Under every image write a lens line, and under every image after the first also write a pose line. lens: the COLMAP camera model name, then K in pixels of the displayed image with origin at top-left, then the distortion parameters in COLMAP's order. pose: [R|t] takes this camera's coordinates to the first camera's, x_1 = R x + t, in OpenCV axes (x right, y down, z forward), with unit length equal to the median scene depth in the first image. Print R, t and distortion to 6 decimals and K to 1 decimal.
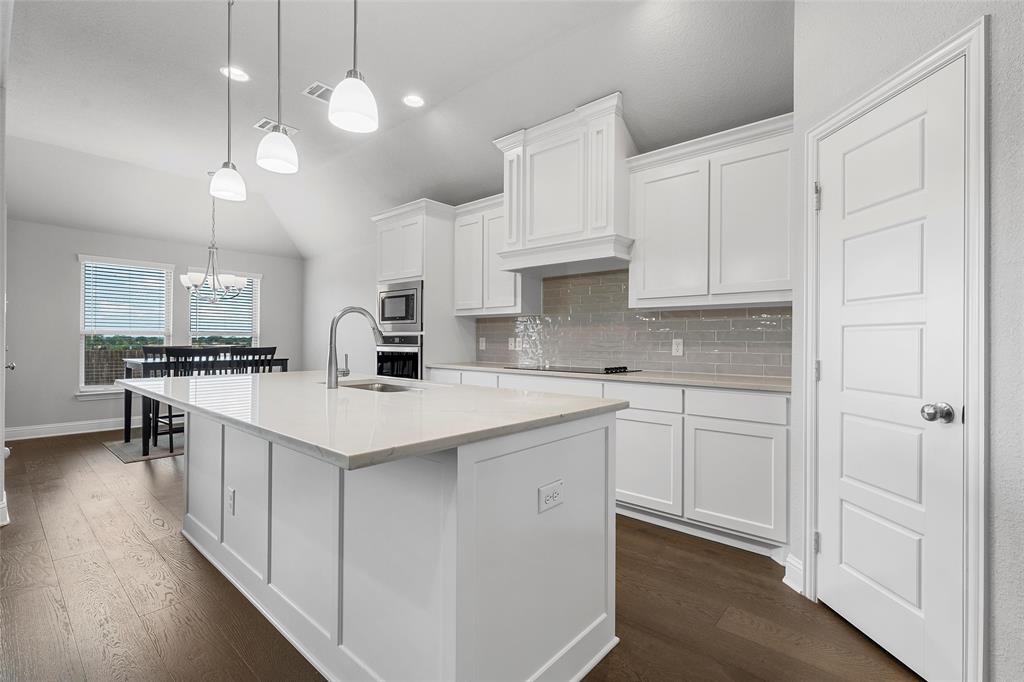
lens RADIAL K [[461.9, 0, 518.0], [0, 461.9, 340.2], [0, 0, 1]] dist [-0.002333, 0.000106]
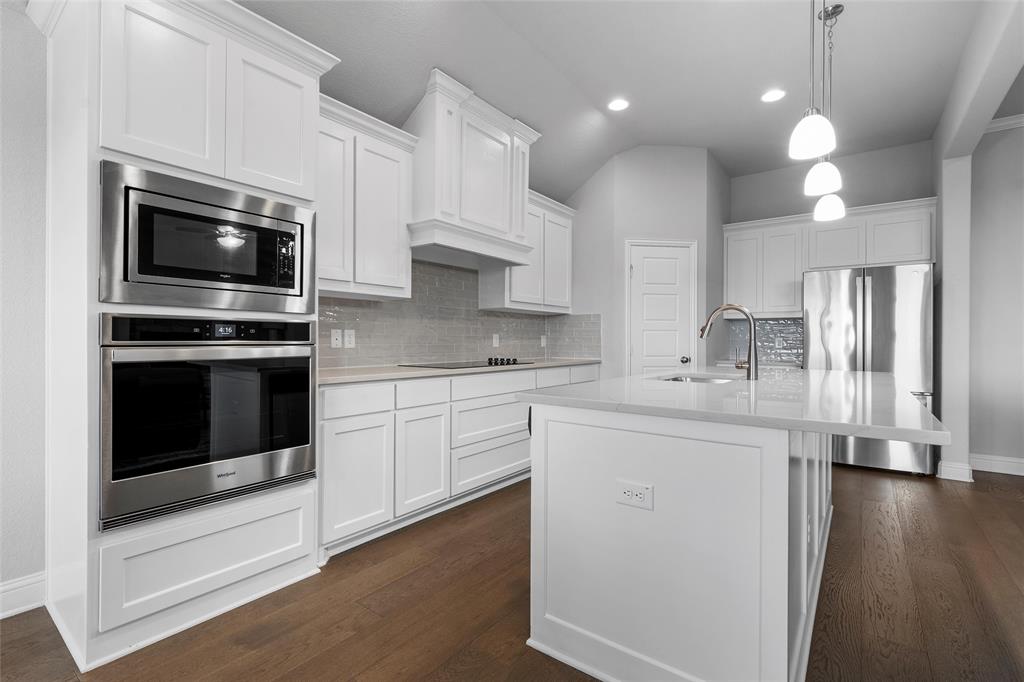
lens RADIAL K [[461.9, 0, 518.0], [0, 461.9, 340.2], [0, 0, 1]] dist [-0.002333, 0.000106]
pose [[-0.068552, -0.006768, 0.997625, -0.739093], [-0.006006, 0.999962, 0.006371, 0.004726], [-0.997629, -0.005555, -0.068590, 0.830007]]
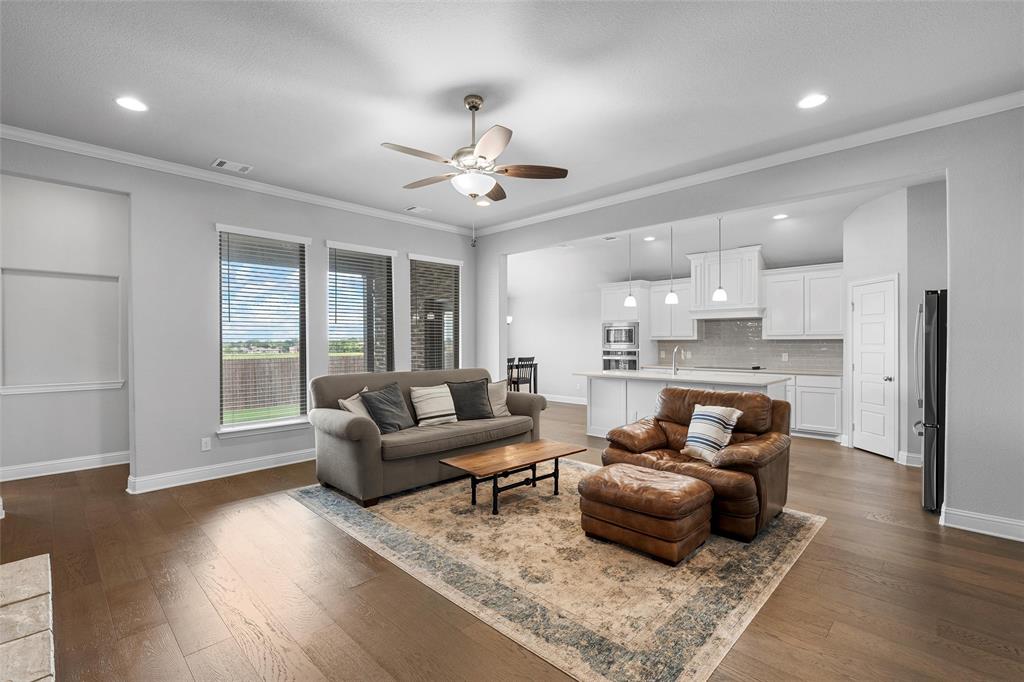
lens RADIAL K [[459.2, 0, 514.5], [0, 459.2, 344.7], [0, 0, 1]] dist [0.000485, 0.000036]
pose [[0.997680, -0.011866, -0.067030, -0.605493], [0.012521, 0.999878, 0.009365, -0.061638], [0.066911, -0.010183, 0.997707, -0.956615]]
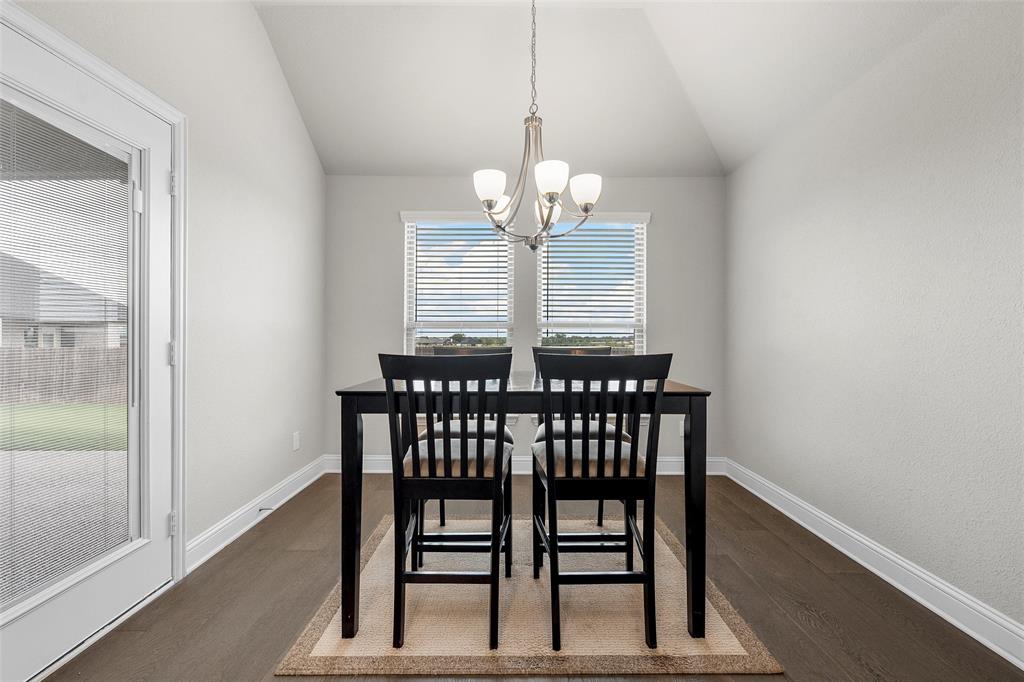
lens RADIAL K [[414.4, 0, 512.0], [0, 414.4, 341.0], [0, 0, 1]] dist [-0.000650, 0.000013]
pose [[0.651790, 0.001911, -0.758397, -0.476060], [0.006111, 0.999951, 0.007771, 0.004183], [0.758375, -0.009699, 0.651746, 0.917283]]
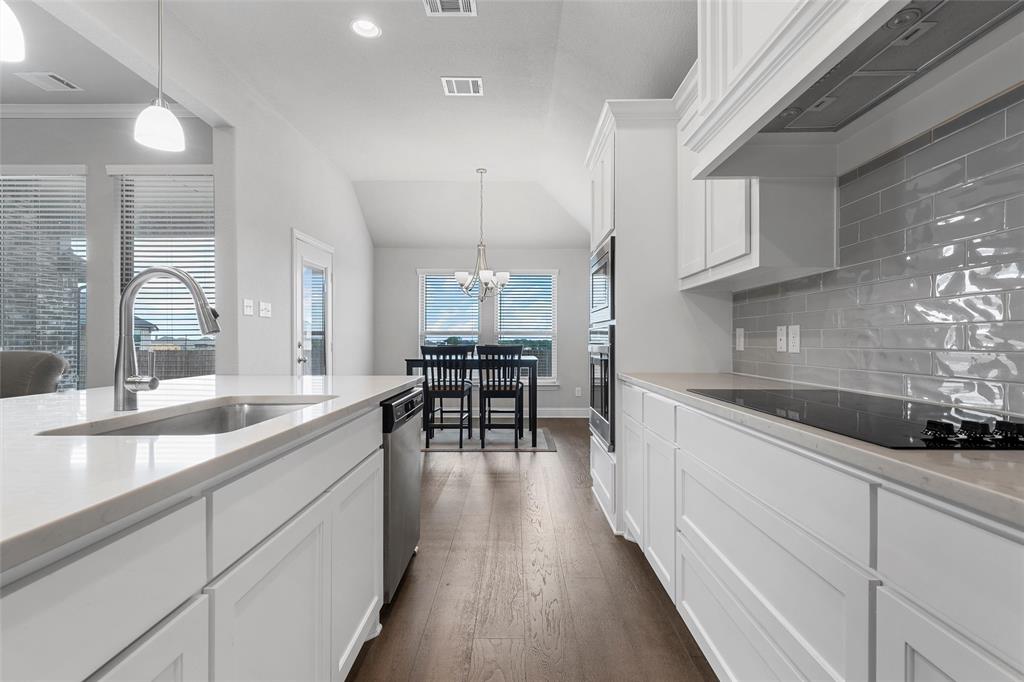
lens RADIAL K [[461.9, 0, 518.0], [0, 461.9, 340.2], [0, 0, 1]] dist [-0.002333, 0.000106]
pose [[0.653943, -0.008900, -0.756492, 0.177924], [0.010418, 0.999942, -0.002758, 0.008479], [0.756472, -0.006077, 0.653997, 0.511867]]
